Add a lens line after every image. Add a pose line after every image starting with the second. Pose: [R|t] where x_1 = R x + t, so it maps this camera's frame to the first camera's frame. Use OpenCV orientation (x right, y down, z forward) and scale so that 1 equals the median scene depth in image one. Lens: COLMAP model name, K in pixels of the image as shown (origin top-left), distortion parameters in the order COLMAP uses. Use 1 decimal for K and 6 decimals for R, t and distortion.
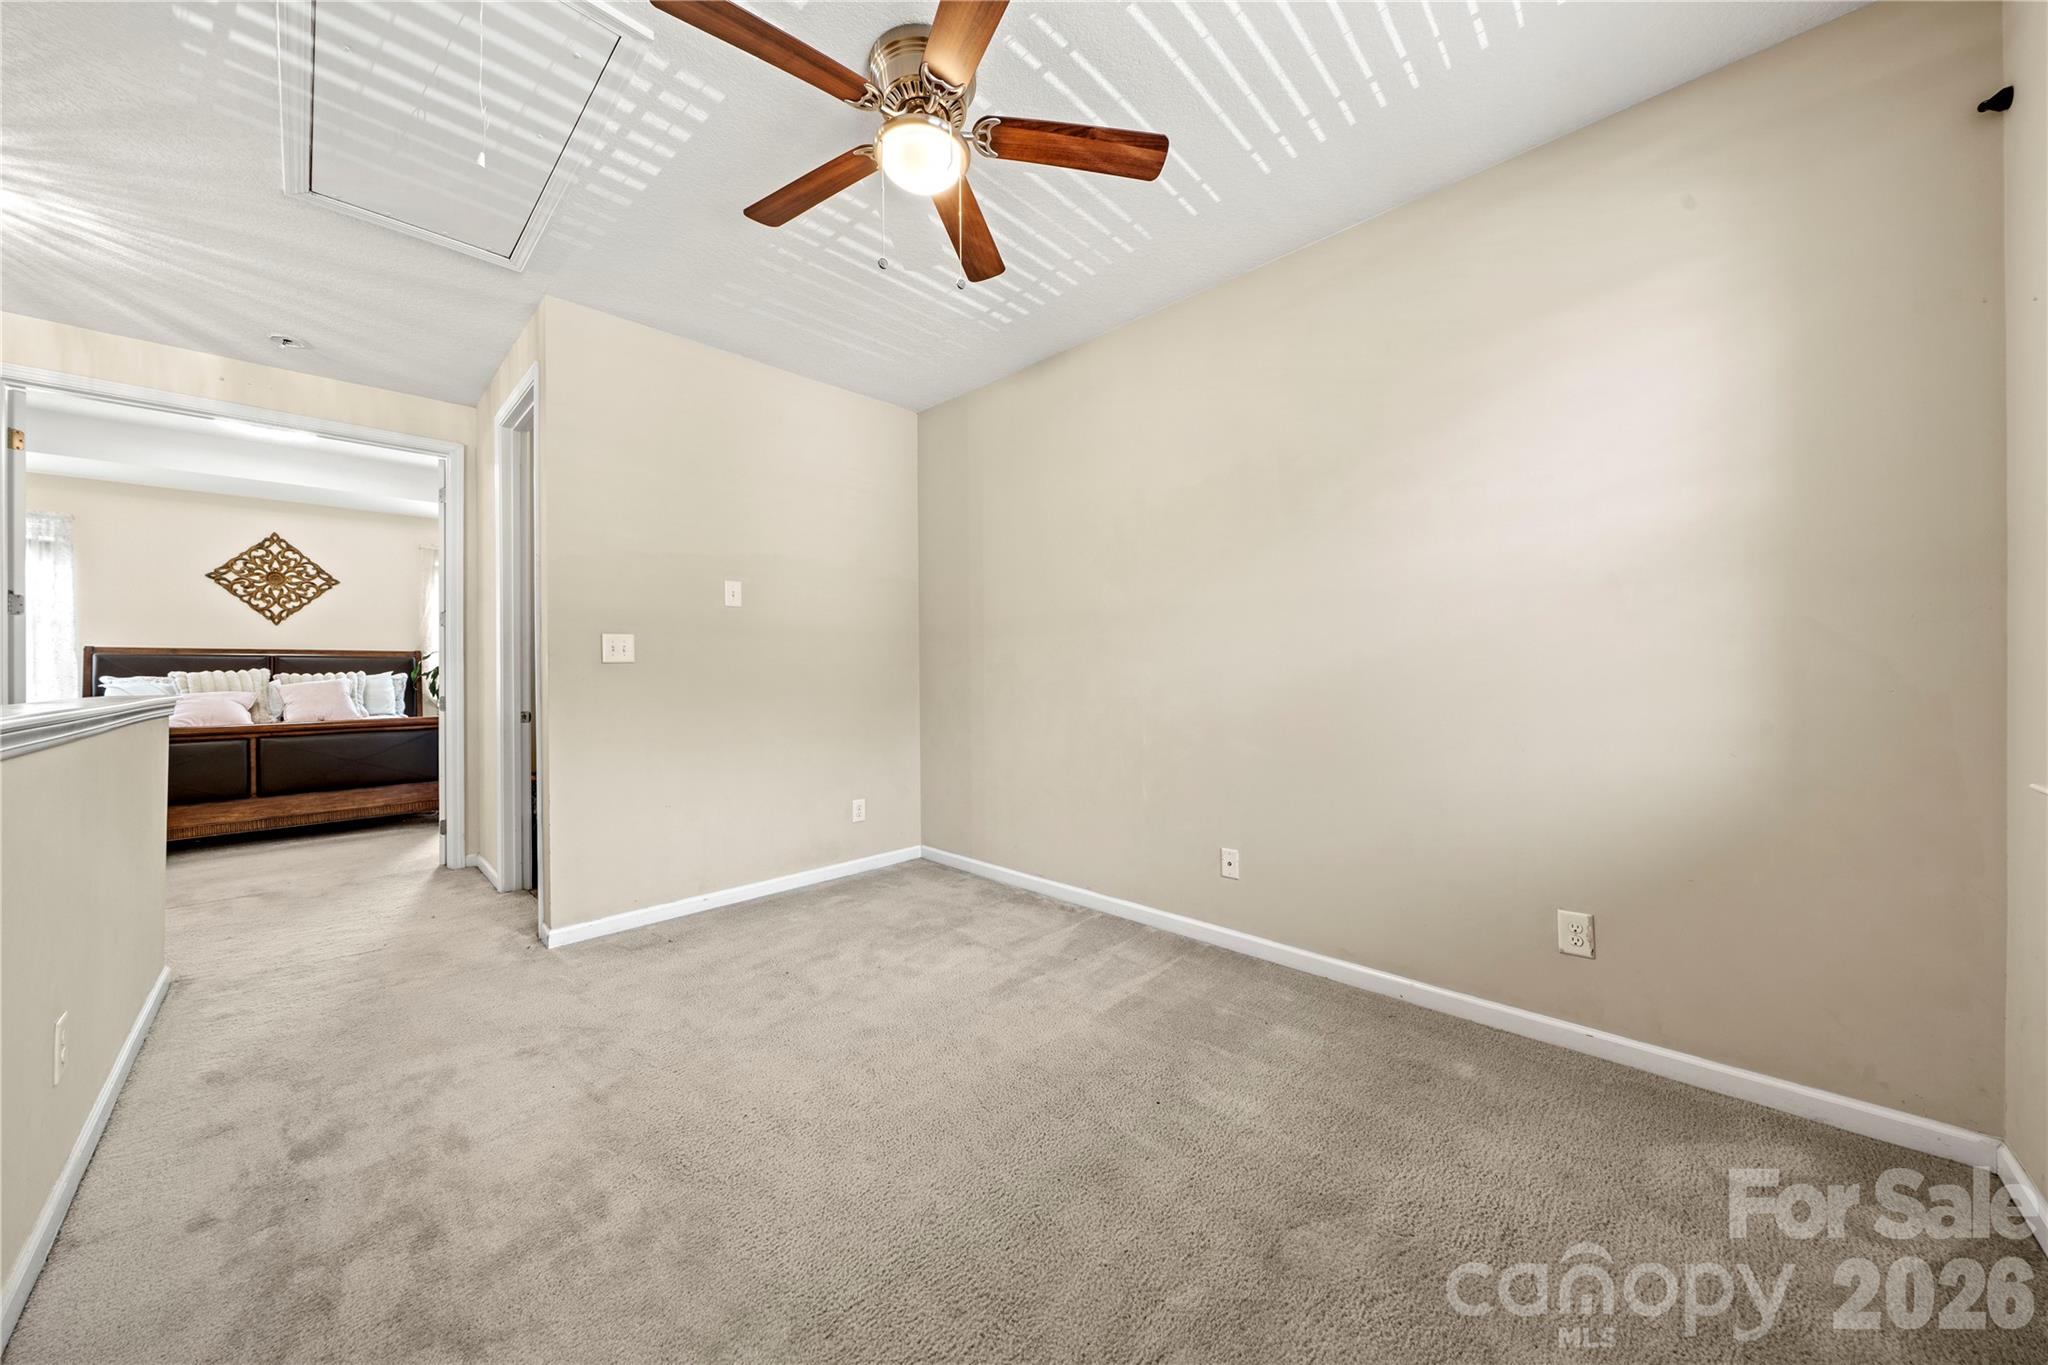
lens RADIAL K [[684.9, 0, 1021.6], [0, 684.9, 672.4], [0, 0, 1]] dist [-0.009491, 0.000274]
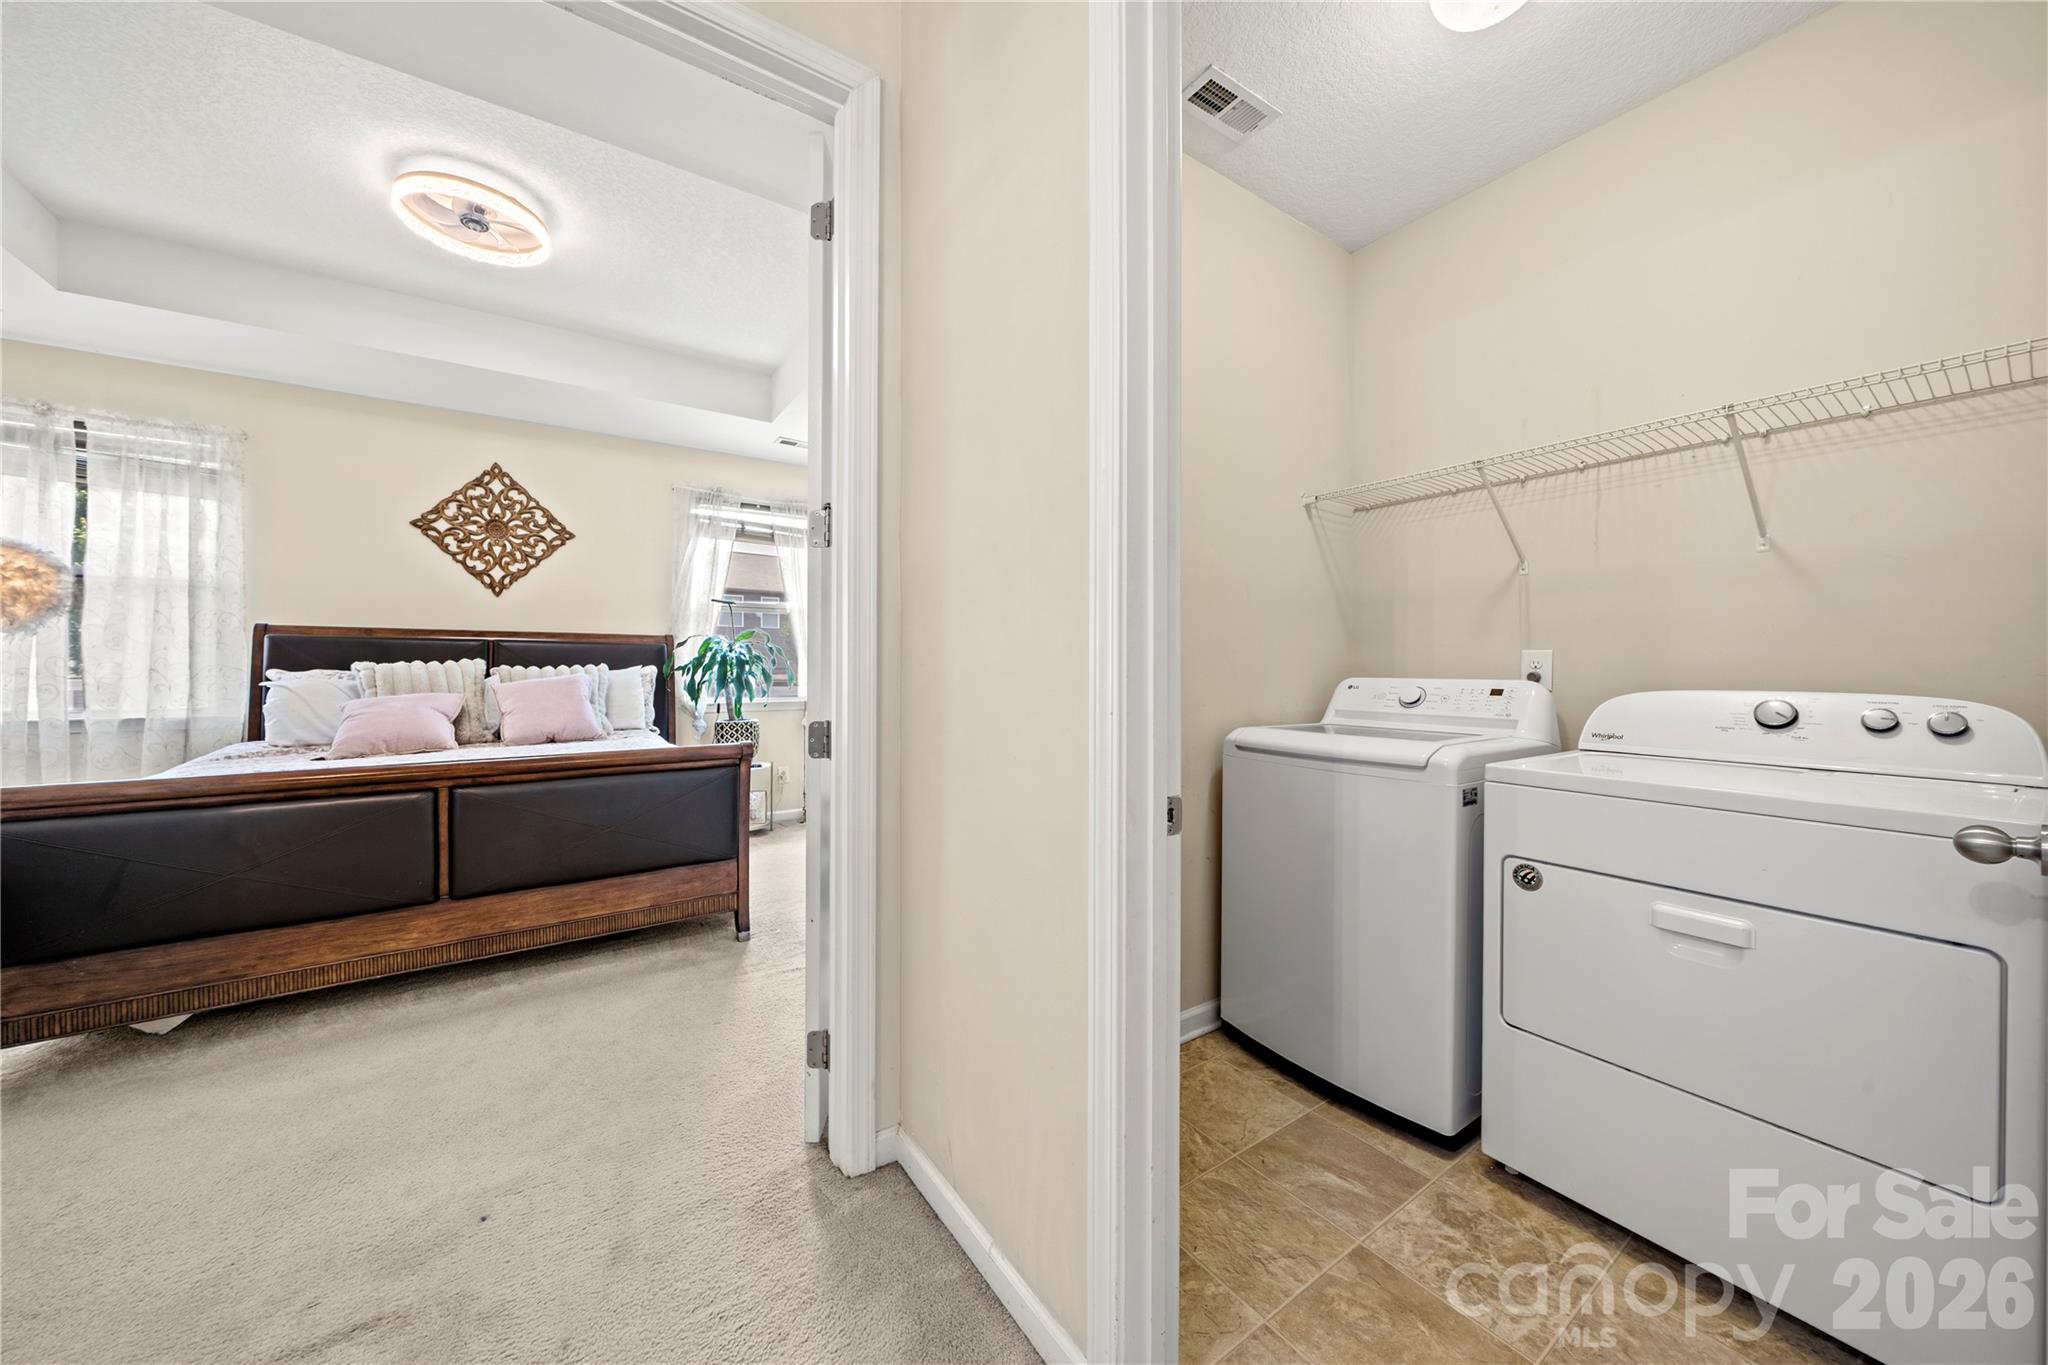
lens RADIAL K [[684.9, 0, 1012.1], [0, 684.9, 669.8], [0, 0, 1]] dist [-0.009491, 0.000274]
pose [[0.979487, 0.006495, -0.201403, -0.449763], [-0.006796, 0.999977, -0.000802, 0.002423], [0.201393, 0.002155, 0.979508, 0.429677]]
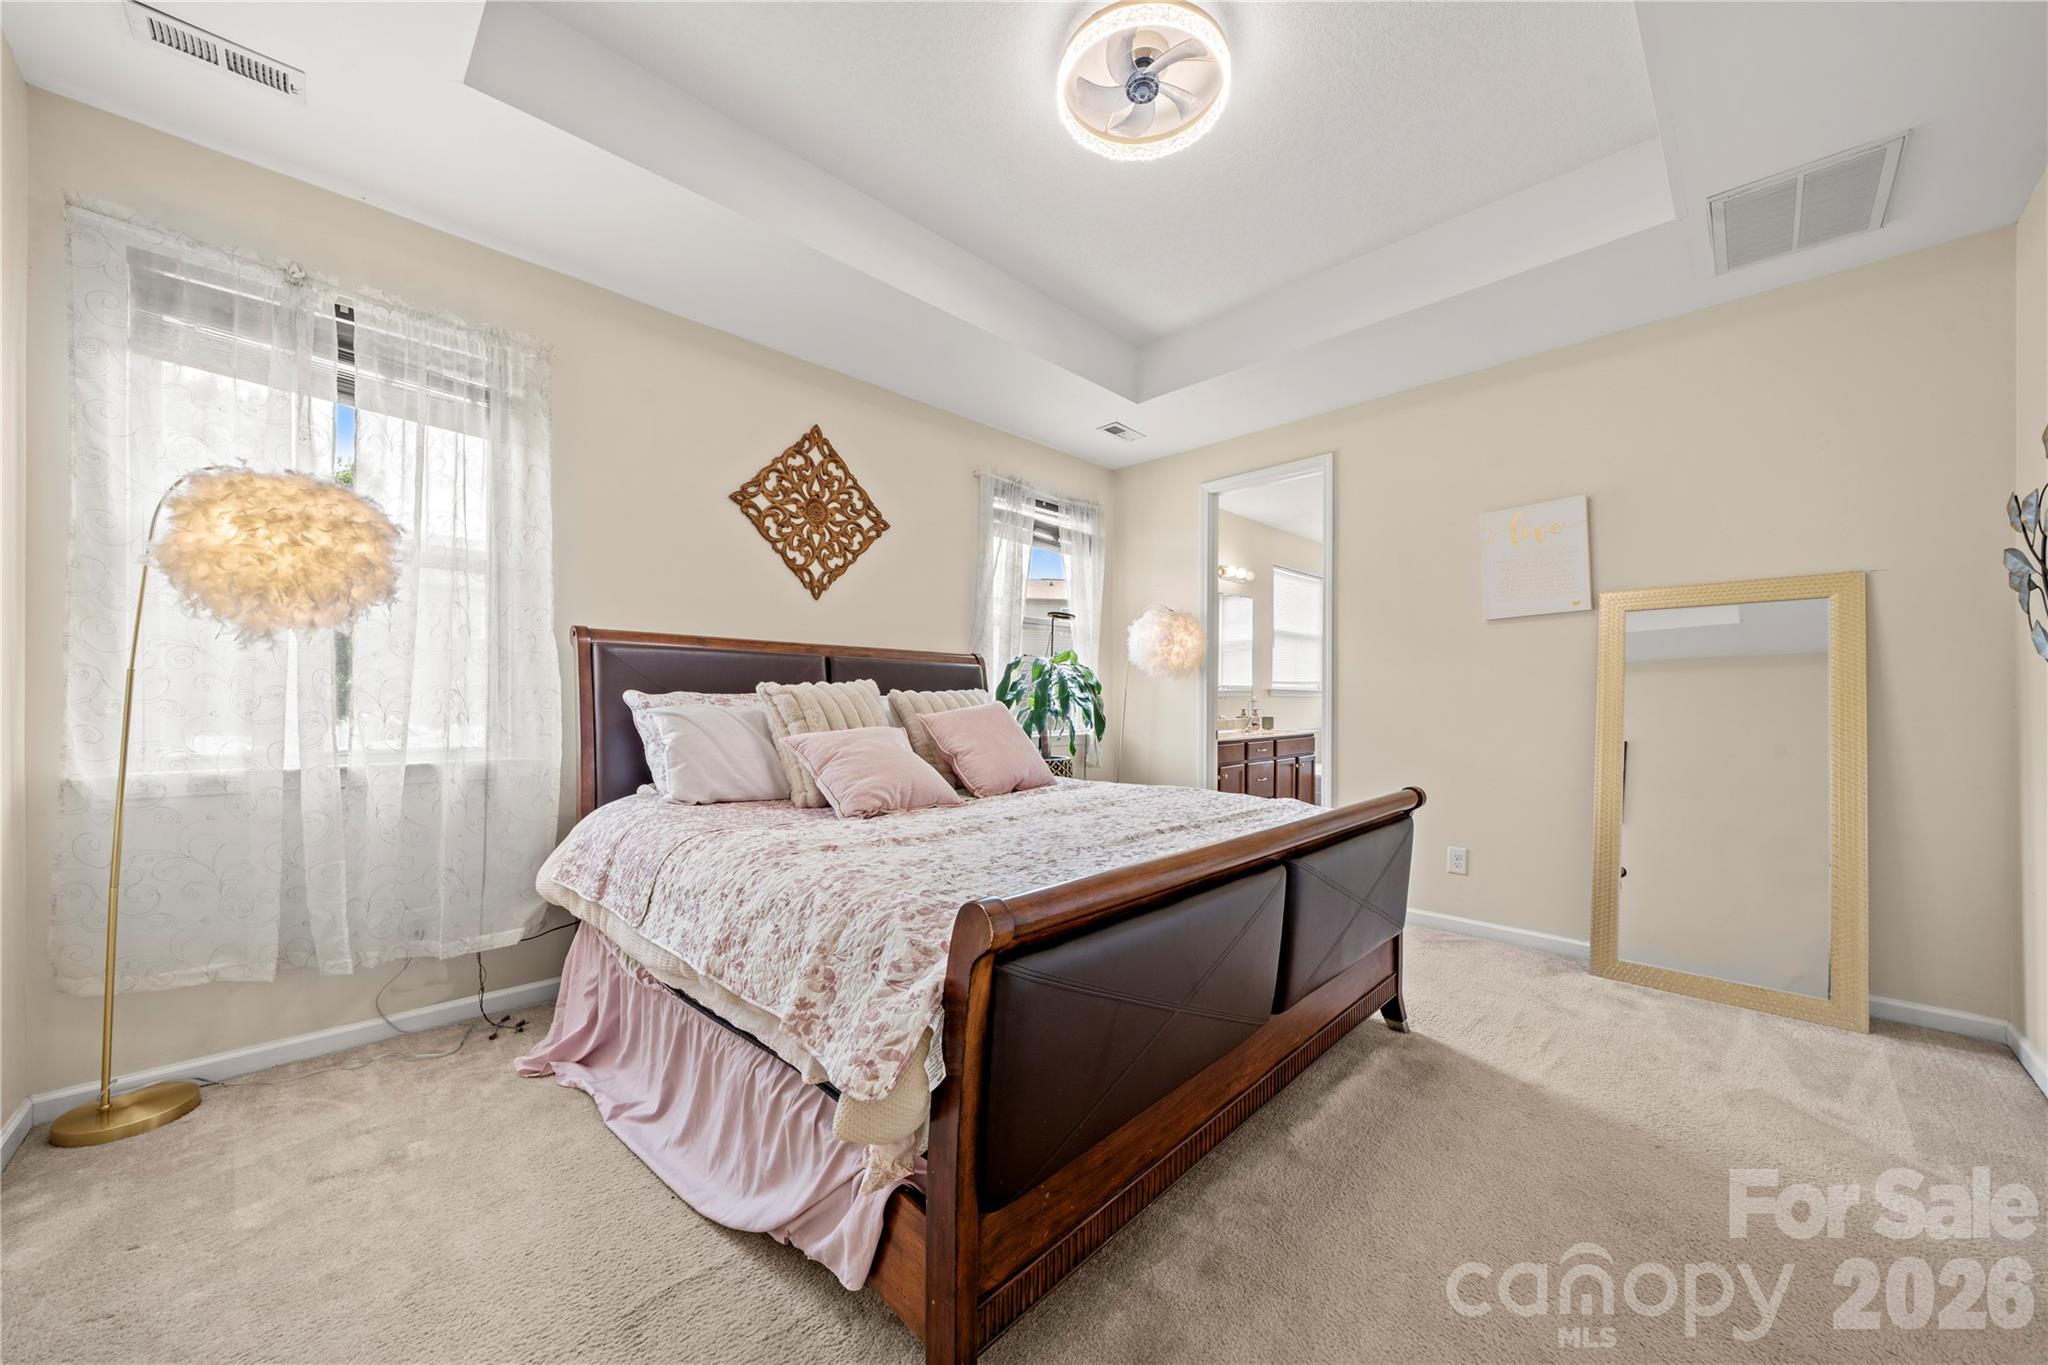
lens RADIAL K [[741.6, 0, 1025.6], [0, 741.6, 697.2], [0, 0, 1]] dist [-0.004245, -0.000277]
pose [[0.999856, 0.012754, 0.011227, -0.956048], [-0.012658, 0.999883, -0.008556, 0.009917], [-0.011335, 0.008412, 0.999900, 0.424100]]
